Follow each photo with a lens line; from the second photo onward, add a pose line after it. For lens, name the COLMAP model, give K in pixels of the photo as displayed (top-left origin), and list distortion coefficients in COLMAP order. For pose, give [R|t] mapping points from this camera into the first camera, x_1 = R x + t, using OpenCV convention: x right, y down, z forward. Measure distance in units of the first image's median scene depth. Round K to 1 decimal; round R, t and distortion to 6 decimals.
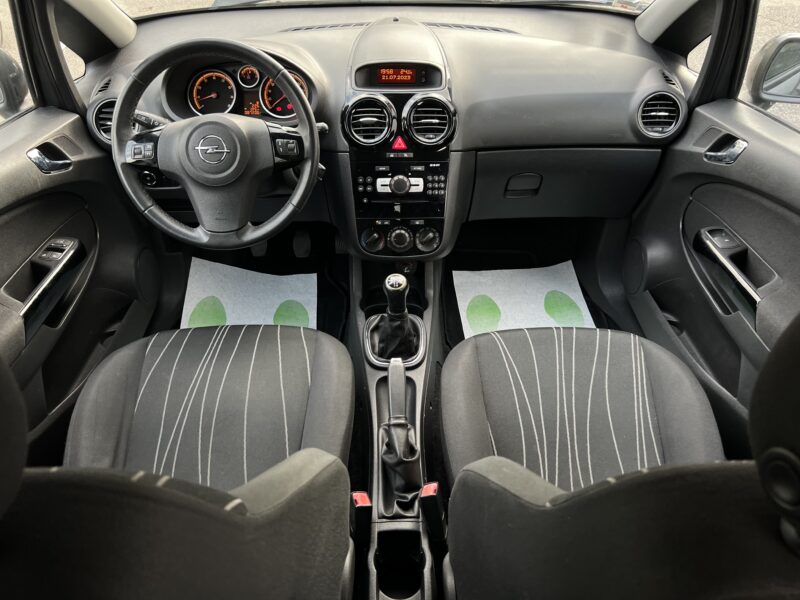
lens RADIAL K [[606.7, 0, 400.9], [0, 606.7, 307.0], [0, 0, 1]] dist [0.053289, -0.049167]
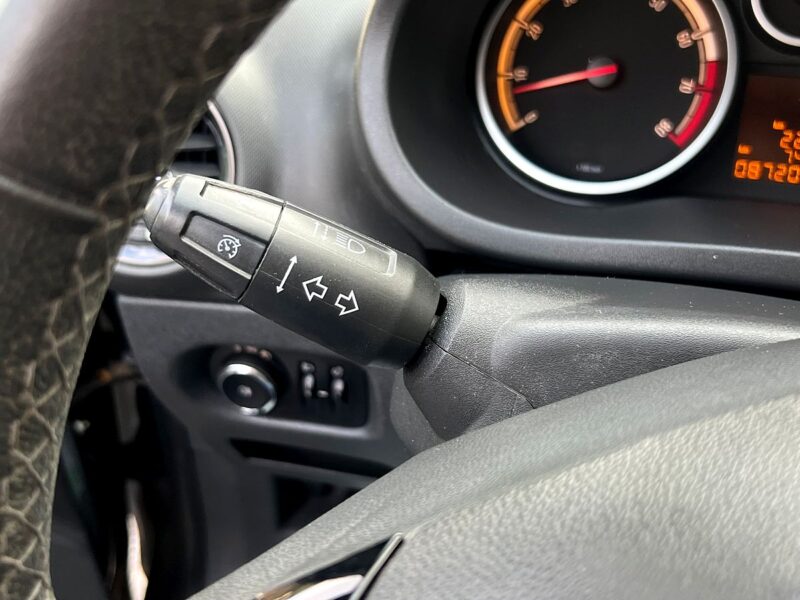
lens RADIAL K [[844.7, 0, 395.8], [0, 844.7, 306.2], [0, 0, 1]] dist [-0.005020, 0.000000]
pose [[0.961707, 0.142872, -0.233896, -0.302129], [-0.147914, 0.988992, -0.004066, -0.265522], [0.230740, 0.038507, 0.972253, 0.736378]]
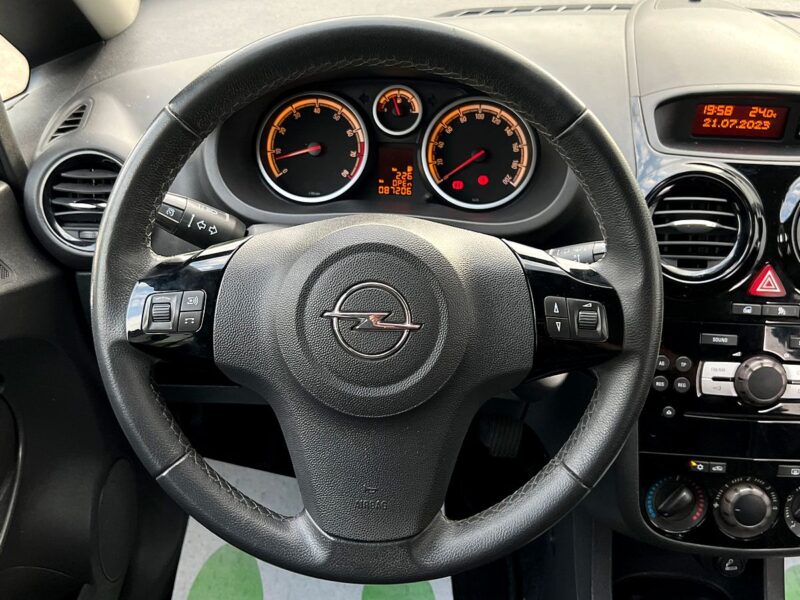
lens RADIAL K [[862.6, 0, 392.6], [0, 862.6, 306.6], [0, 0, 1]] dist [0.051191, 0.000000]
pose [[0.998152, 0.048418, -0.036721, -0.226809], [-0.052328, 0.992066, -0.114310, -0.170154], [0.030895, 0.116021, 0.992766, 0.410286]]
